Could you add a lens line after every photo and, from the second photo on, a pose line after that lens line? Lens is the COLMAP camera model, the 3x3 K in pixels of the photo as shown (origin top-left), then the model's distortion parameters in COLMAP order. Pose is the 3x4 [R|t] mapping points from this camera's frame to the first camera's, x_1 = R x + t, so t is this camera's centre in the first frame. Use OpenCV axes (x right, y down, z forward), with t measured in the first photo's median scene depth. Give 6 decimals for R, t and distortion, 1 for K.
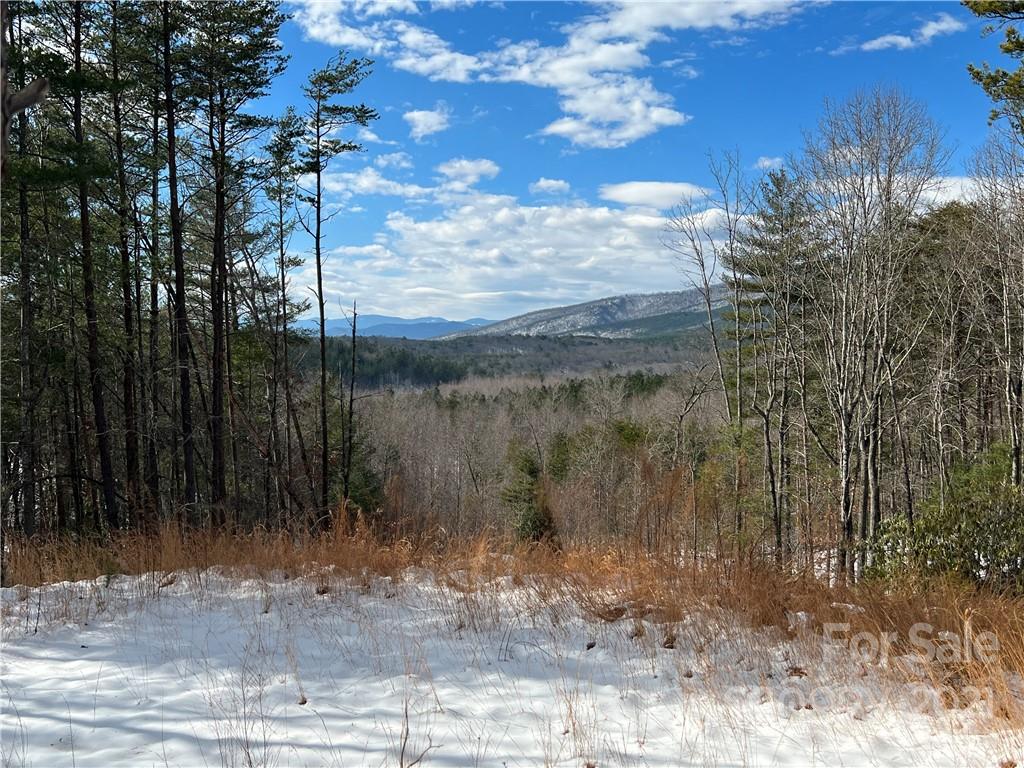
lens RADIAL K [[1044.6, 0, 504.7], [0, 1044.6, 413.6], [0, 0, 1]] dist [0.091419, 0.000000]
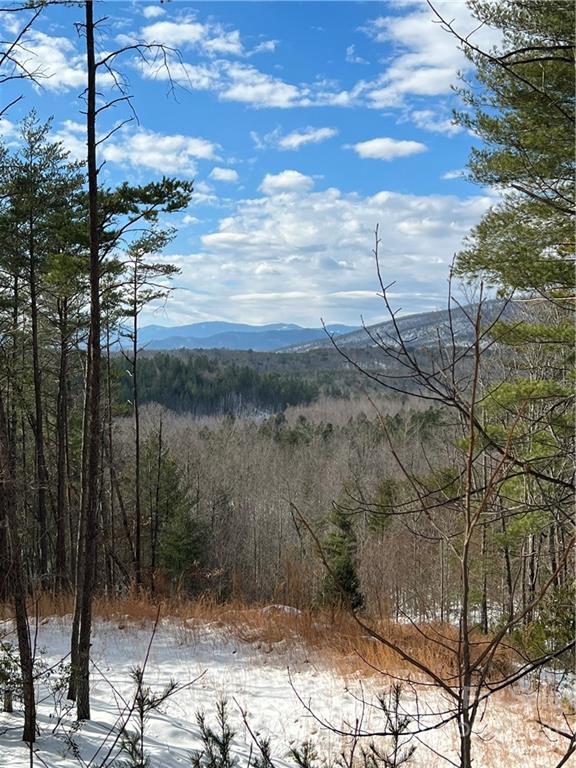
lens RADIAL K [[1233.0, 0, 274.4], [0, 1233.0, 390.0], [0, 0, 1]] dist [0.193479, 0.000000]
pose [[0.996887, -0.000623, -0.078839, 0.016359], [-0.002122, 0.999395, -0.034729, -0.010875], [0.078812, 0.034788, 0.996282, -0.073014]]
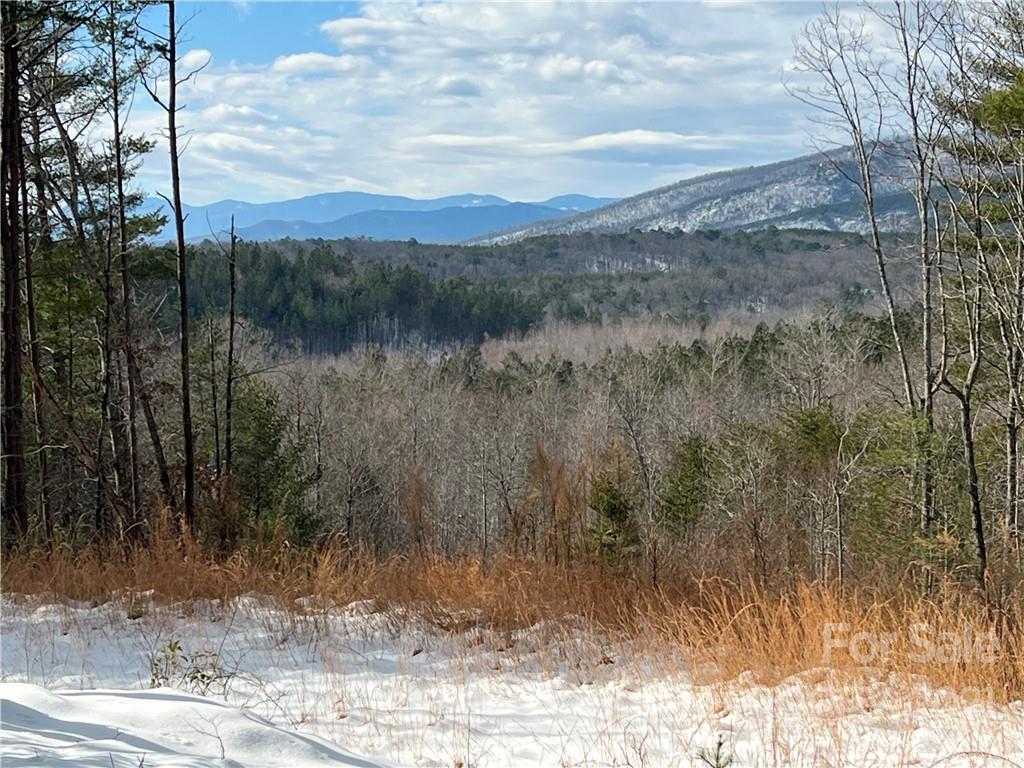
lens RADIAL K [[2281.3, 0, 503.2], [0, 2281.3, 415.6], [0, 0, 1]] dist [0.150004, 0.000000]
pose [[0.998148, -0.012585, -0.059510, 0.011756], [0.012944, 0.999900, 0.005653, 0.000347], [0.059433, -0.006413, 0.998212, -0.040712]]
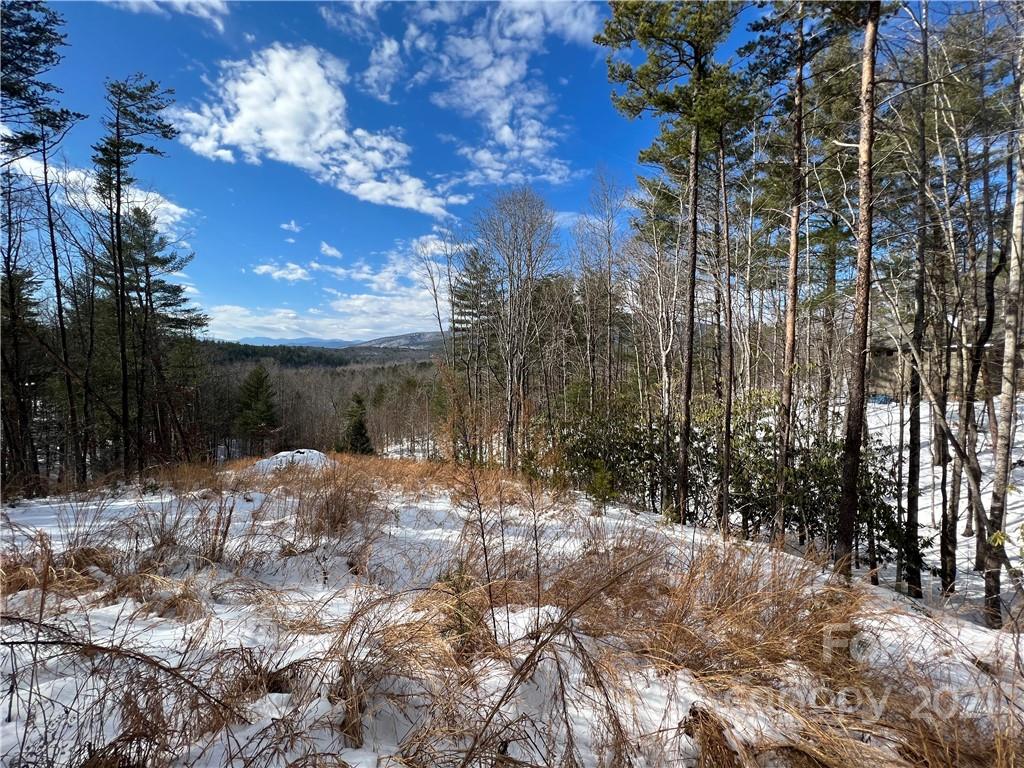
lens RADIAL K [[410.1, 0, 507.6], [0, 410.1, 383.4], [0, 0, 1]] dist [-0.000188, -0.000027]
pose [[0.948992, -0.009070, 0.315170, 0.014942], [0.006509, 0.999937, 0.009177, 0.004780], [-0.315233, -0.006658, 0.948991, 0.050274]]
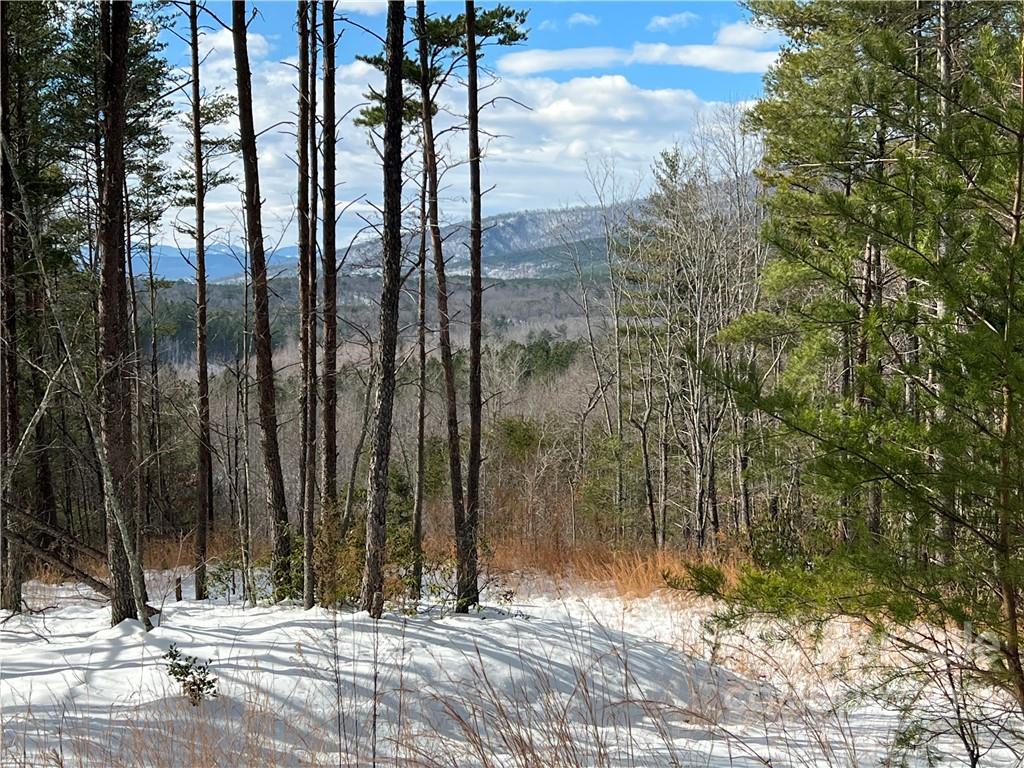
lens RADIAL K [[1644.0, 0, 519.6], [0, 1644.0, 388.4], [0, 0, 1]] dist [0.193479, 0.000000]
pose [[0.993950, -0.015800, 0.108695, -0.005924], [0.016063, 0.999870, -0.001547, -0.005788], [-0.108657, 0.003284, 0.994074, -0.086552]]
